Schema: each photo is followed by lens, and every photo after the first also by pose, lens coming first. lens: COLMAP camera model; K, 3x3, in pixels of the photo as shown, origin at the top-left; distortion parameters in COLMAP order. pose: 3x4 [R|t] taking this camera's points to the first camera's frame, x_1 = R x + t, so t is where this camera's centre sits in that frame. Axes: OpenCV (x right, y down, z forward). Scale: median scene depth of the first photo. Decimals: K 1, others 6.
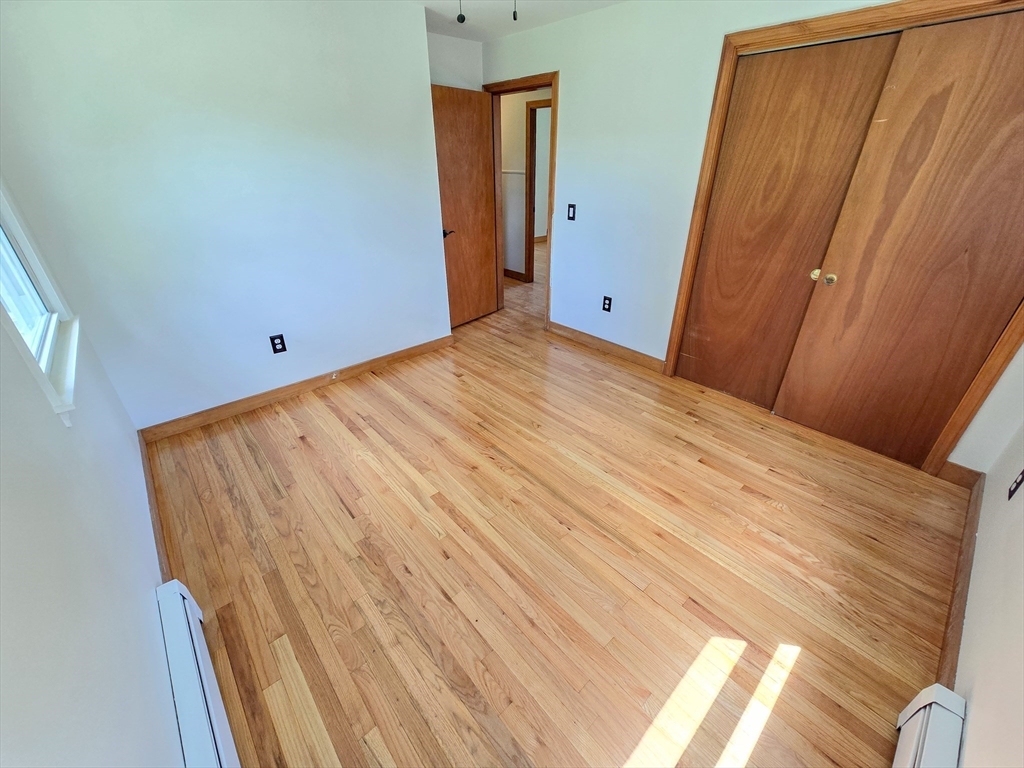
lens RADIAL K [[418.6, 0, 516.5], [0, 418.6, 382.7], [0, 0, 1]] dist [-0.002235, 0.000007]
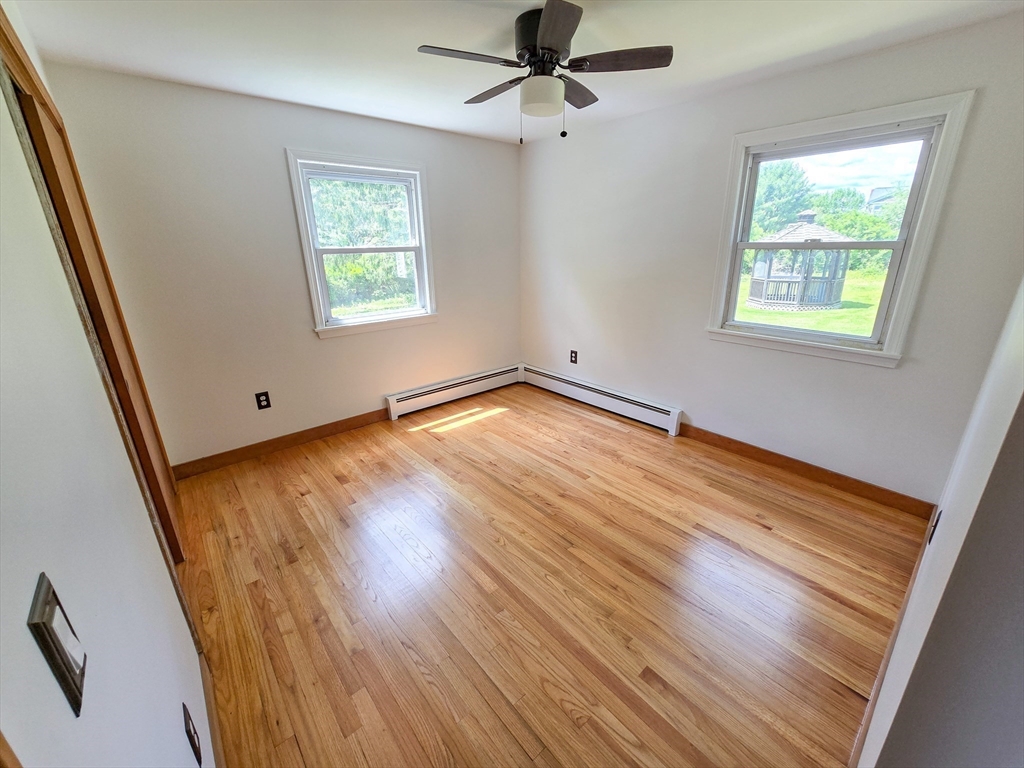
lens RADIAL K [[418.6, 0, 516.5], [0, 418.6, 382.7], [0, 0, 1]] dist [-0.002235, 0.000007]
pose [[-0.999689, 0.008548, 0.023413, -0.006029], [0.022917, 0.684626, 0.728535, -0.880657], [-0.009801, 0.728845, -0.684609, 1.662779]]
